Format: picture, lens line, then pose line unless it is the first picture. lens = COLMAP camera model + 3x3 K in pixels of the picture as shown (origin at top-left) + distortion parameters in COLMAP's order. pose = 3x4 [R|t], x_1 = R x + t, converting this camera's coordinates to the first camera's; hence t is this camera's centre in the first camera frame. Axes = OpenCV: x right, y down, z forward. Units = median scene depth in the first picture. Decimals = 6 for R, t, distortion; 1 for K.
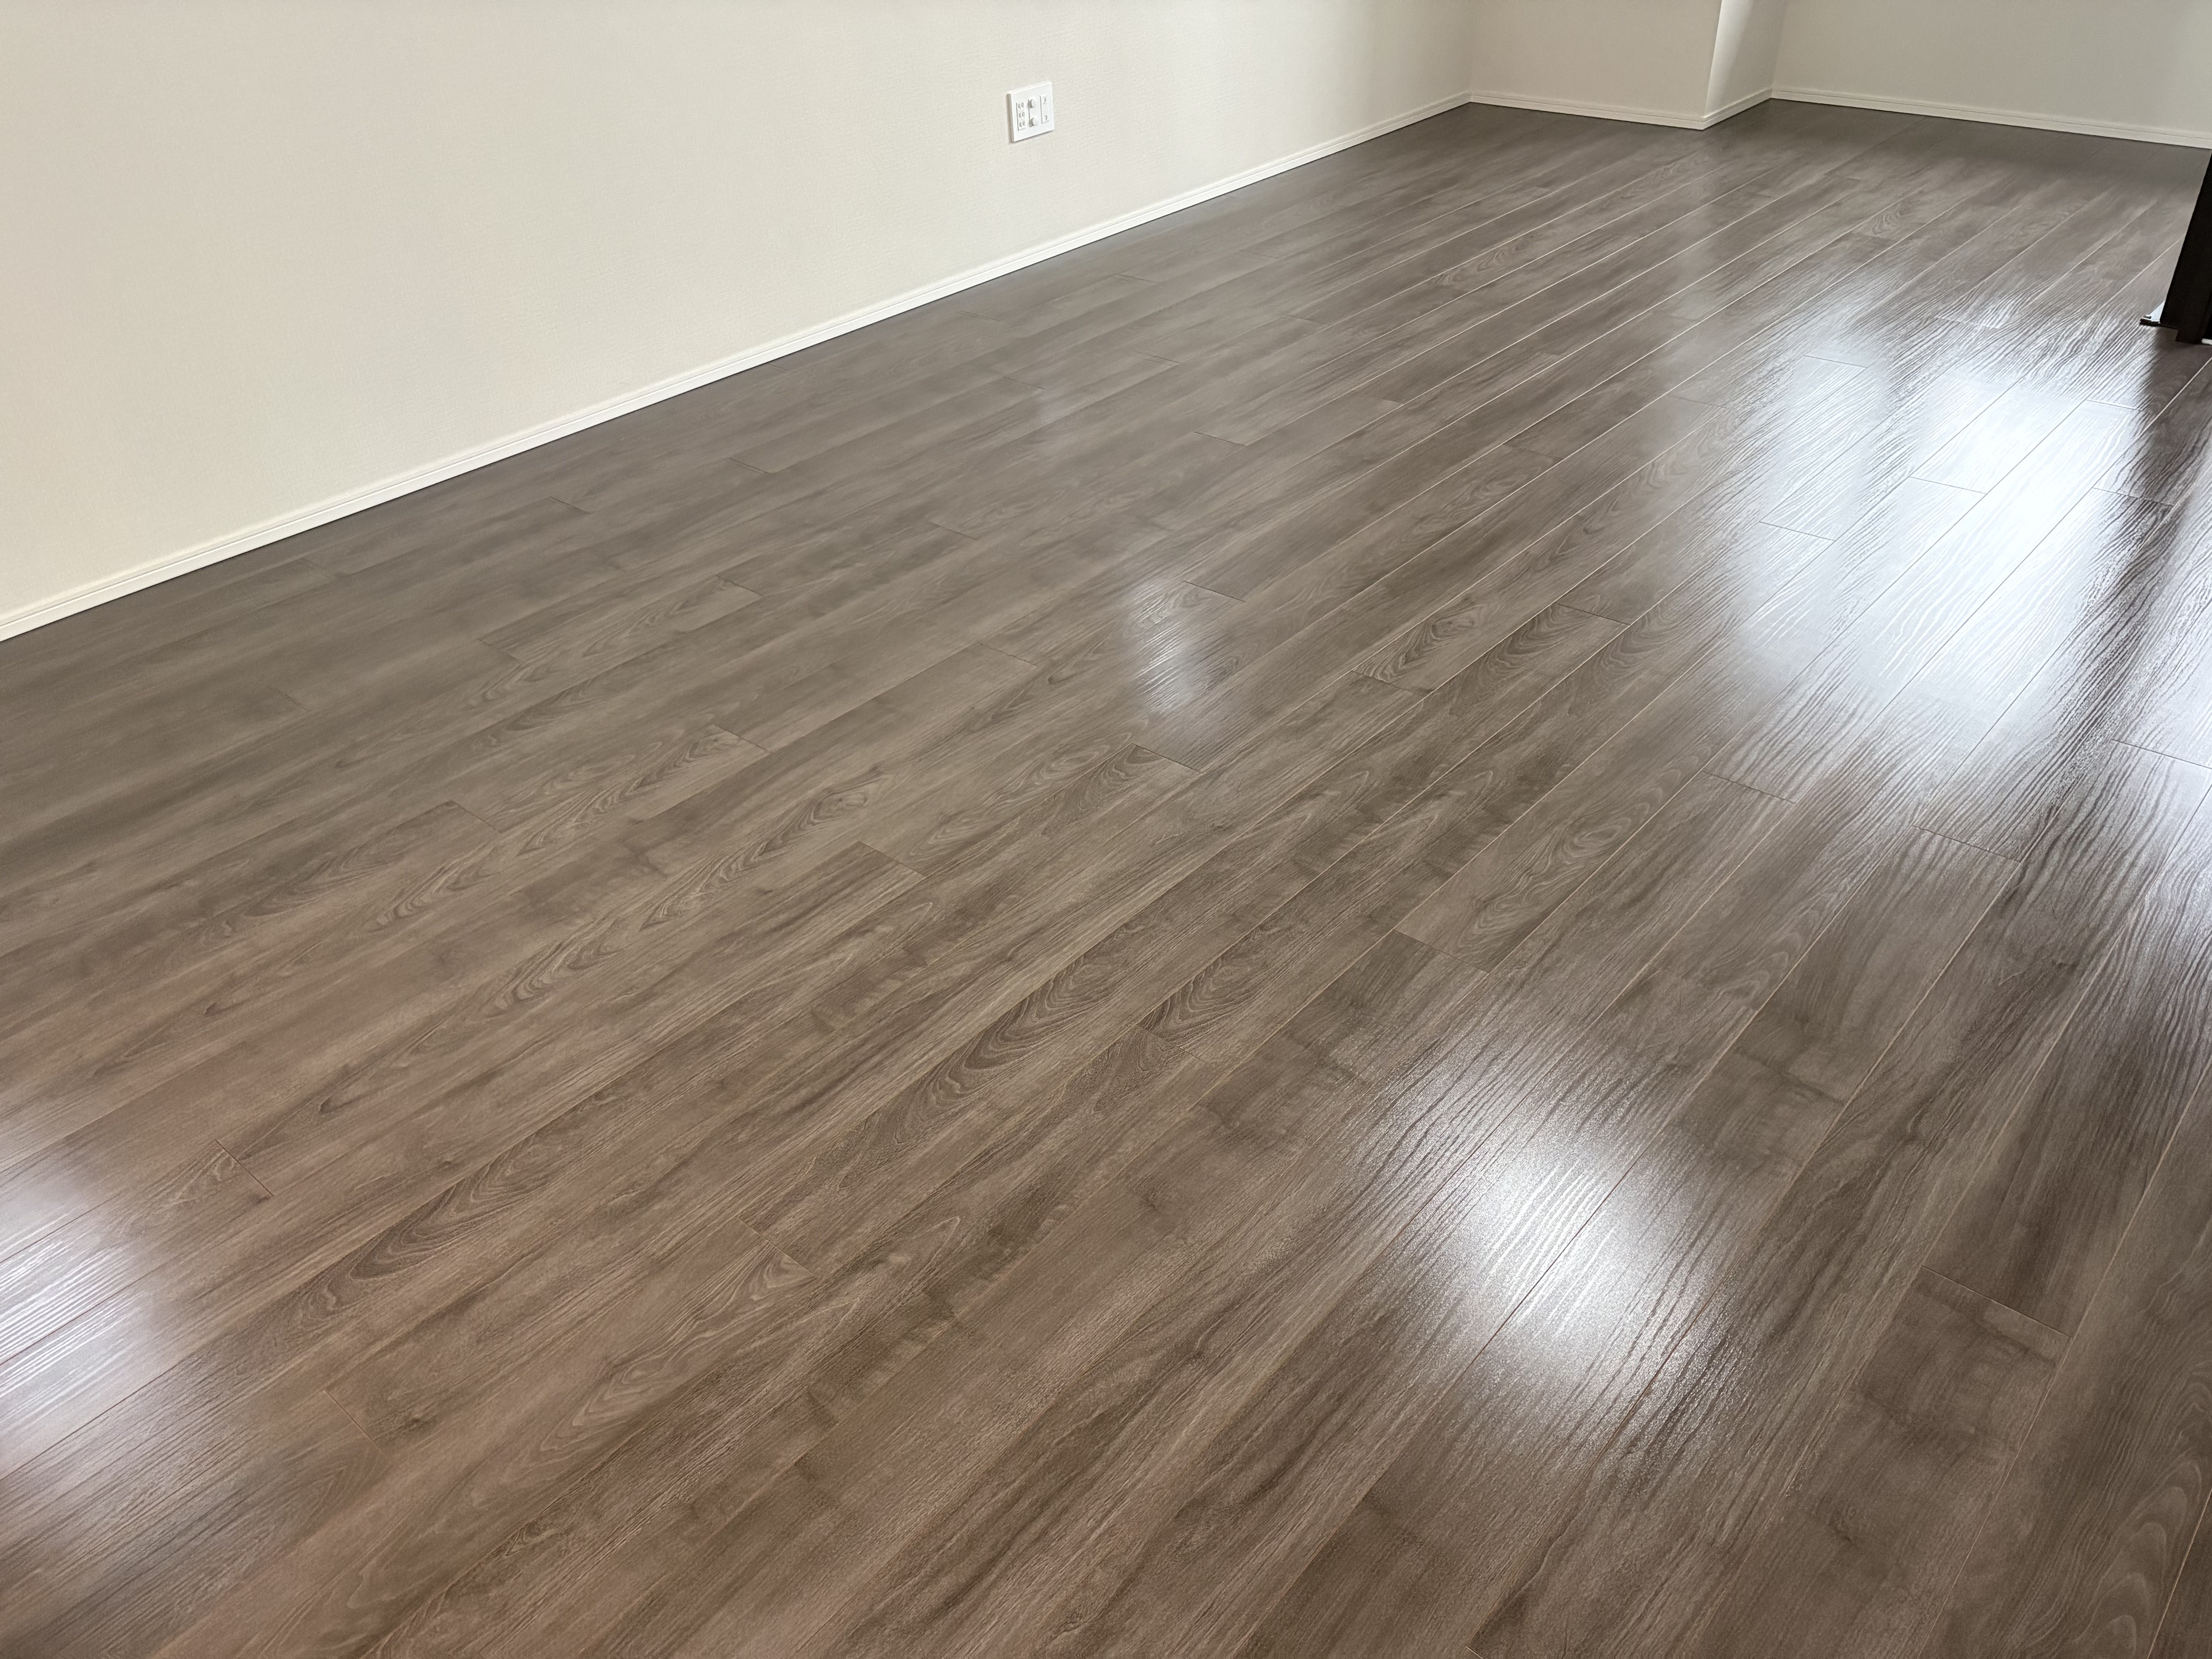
lens RADIAL K [[1697.2, 0, 1109.8], [0, 1697.2, 820.9], [0, 0, 1]] dist [0.042355, -0.042238]
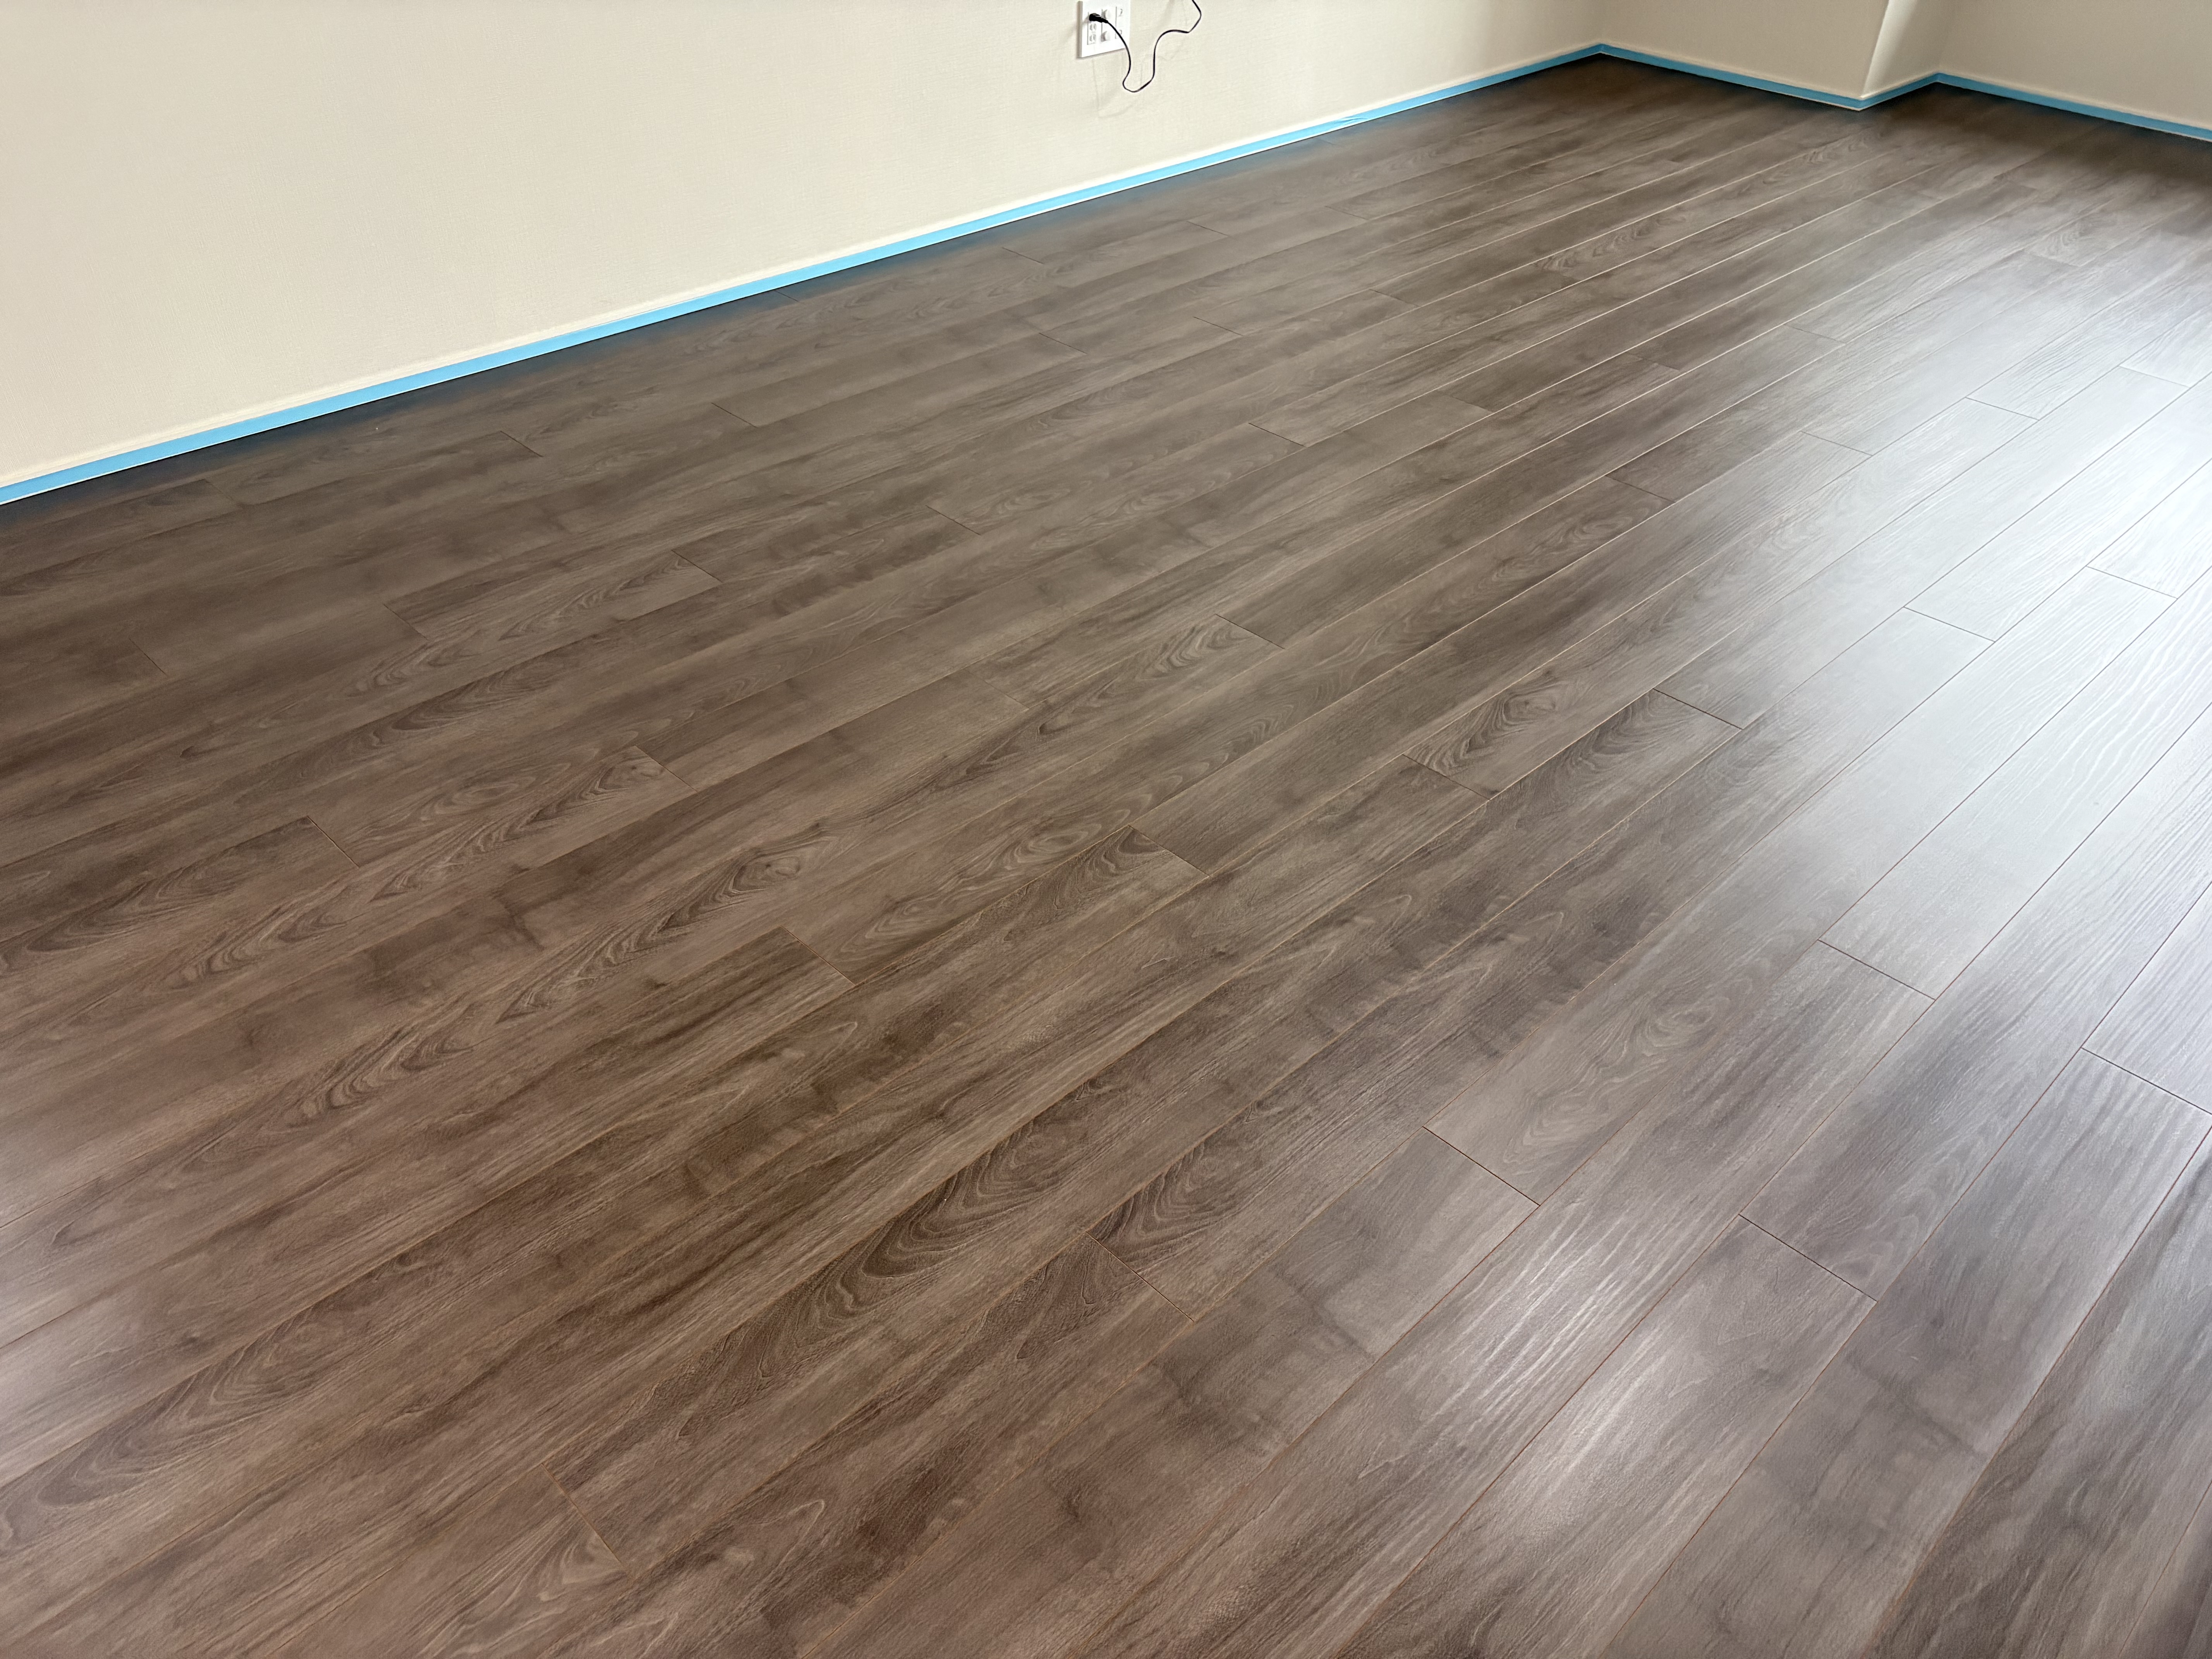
lens RADIAL K [[1697.2, 0, 1094.1], [0, 1697.2, 833.4], [0, 0, 1]] dist [0.042355, -0.042238]
pose [[0.994714, 0.101001, -0.018515, 0.012531], [-0.099837, 0.993447, 0.055630, -0.091288], [0.024012, -0.053488, 0.998280, 0.182462]]
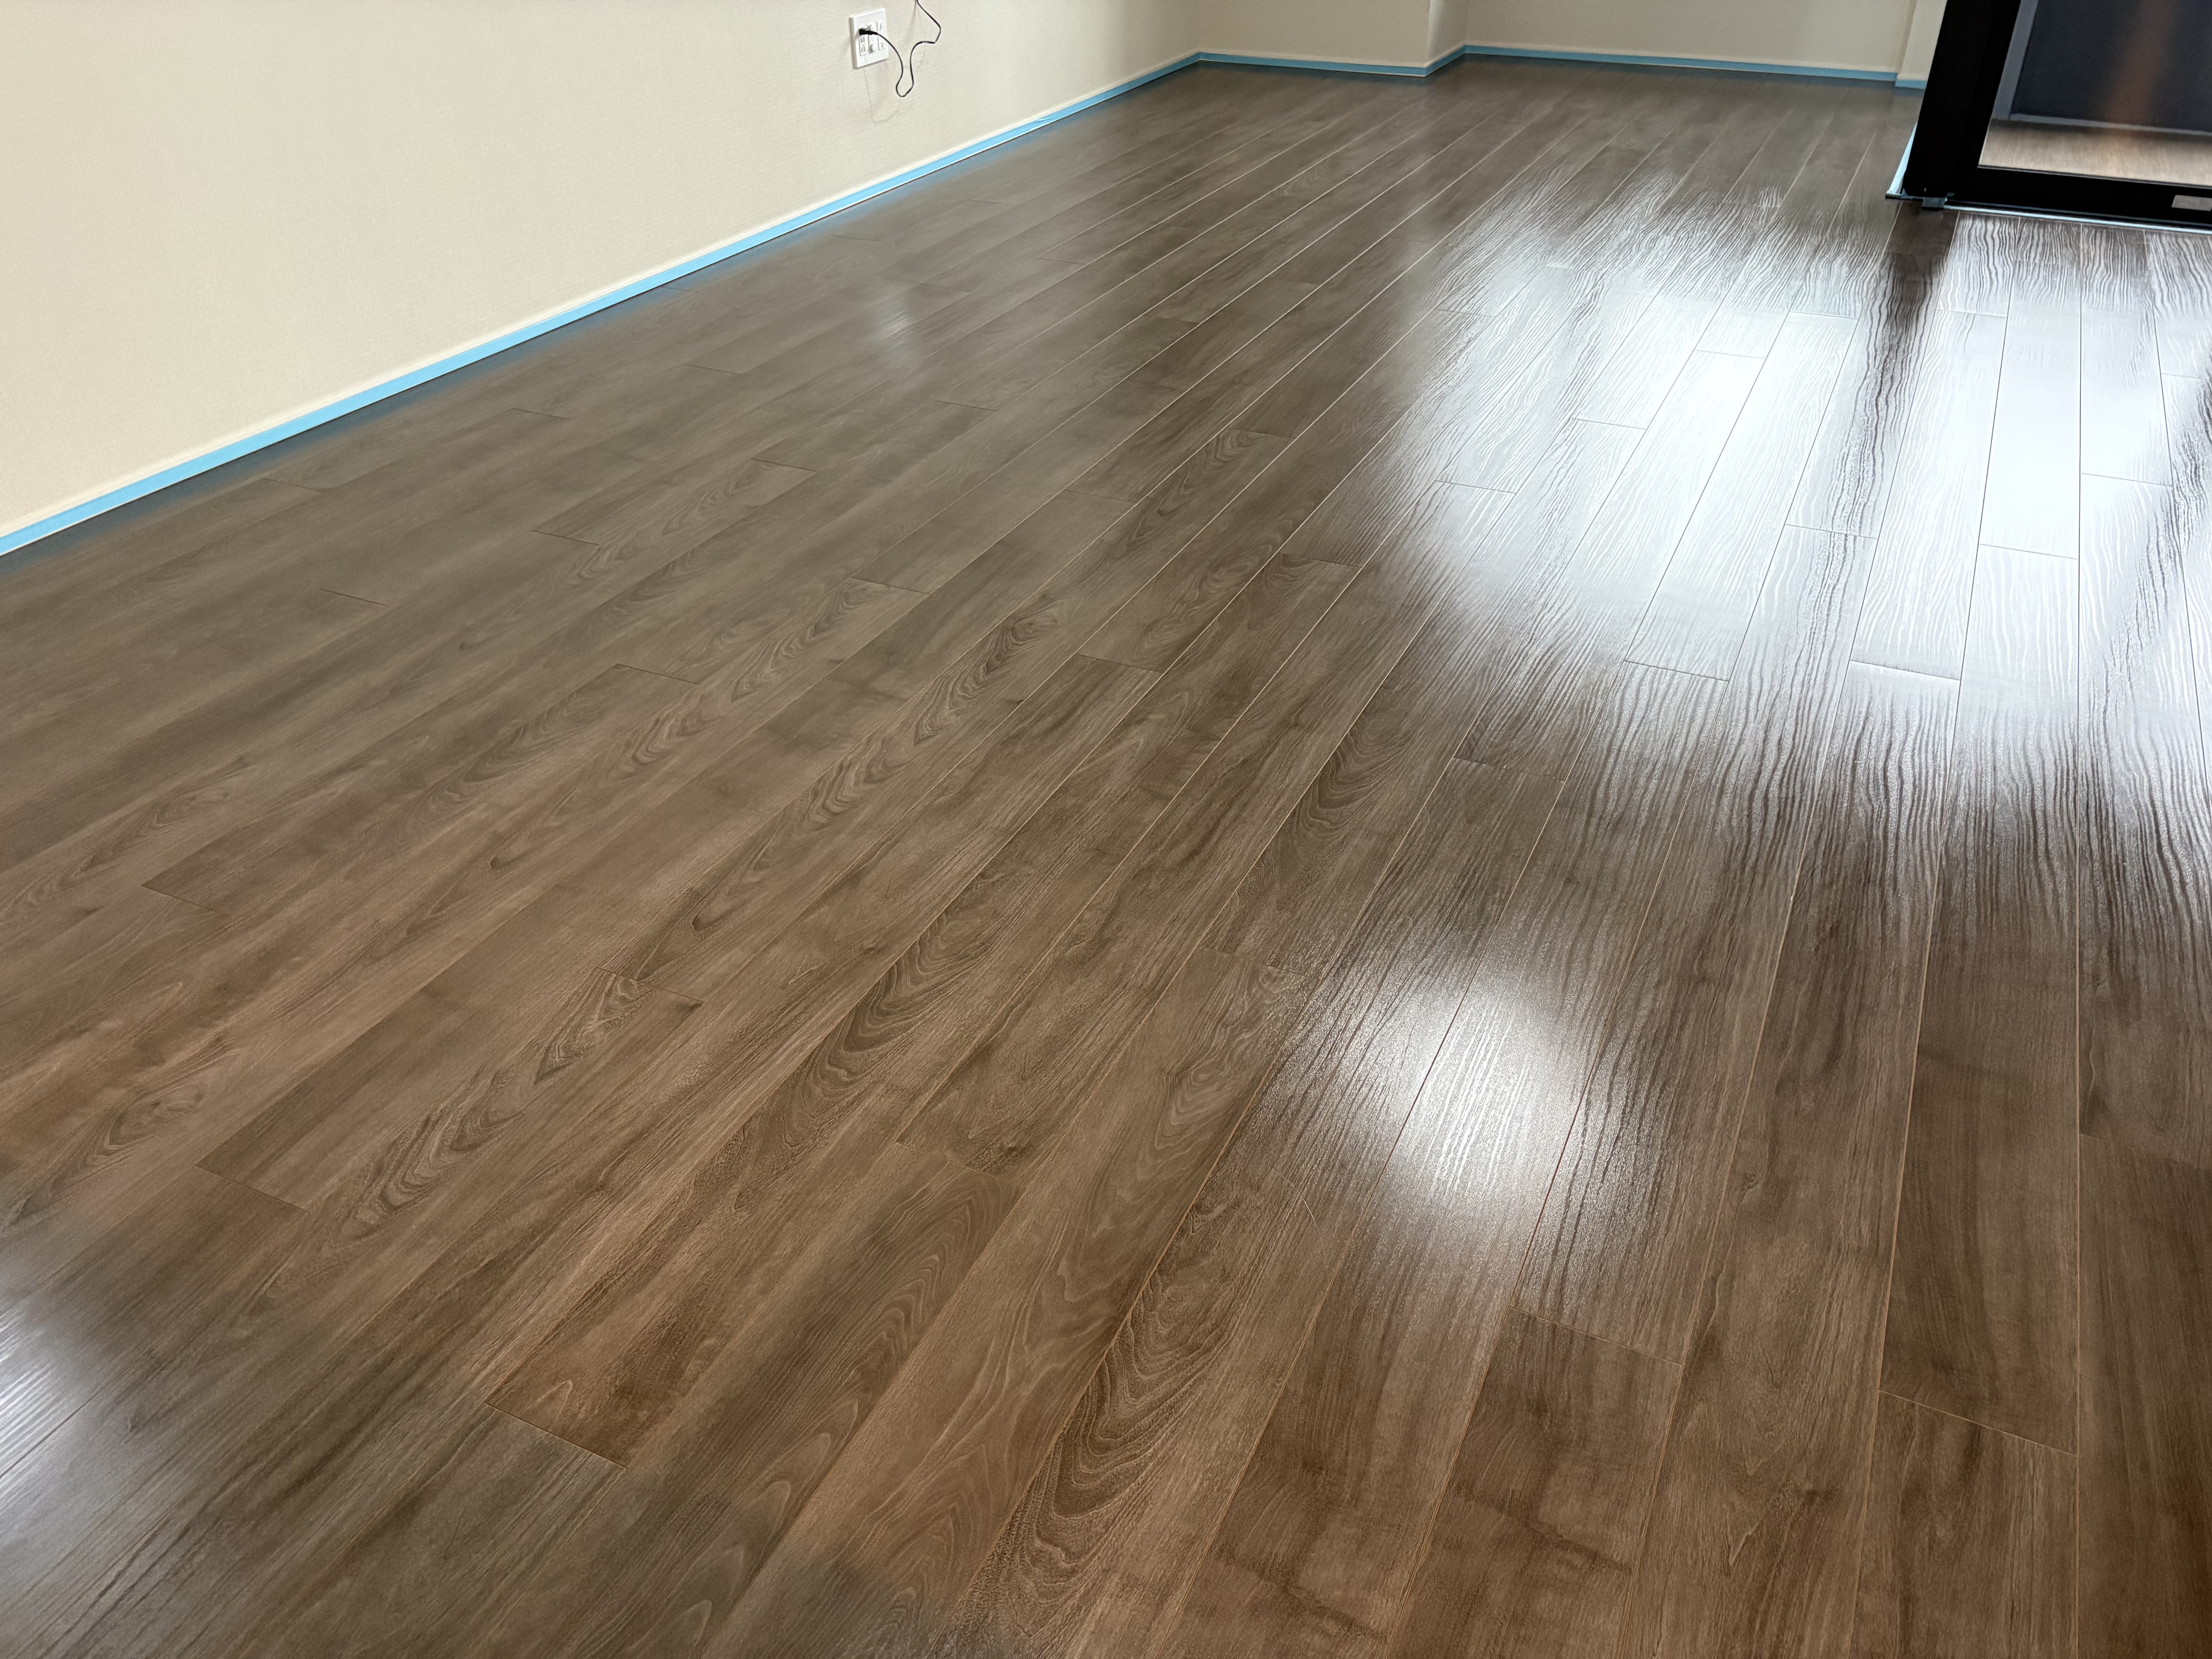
lens RADIAL K [[1697.2, 0, 1107.4], [0, 1697.2, 826.3], [0, 0, 1]] dist [0.042355, -0.042238]
pose [[0.963143, -0.116736, 0.242339, -0.377310], [0.122477, 0.992433, -0.008709, 0.122074], [-0.239489, 0.038069, 0.970153, 0.028706]]
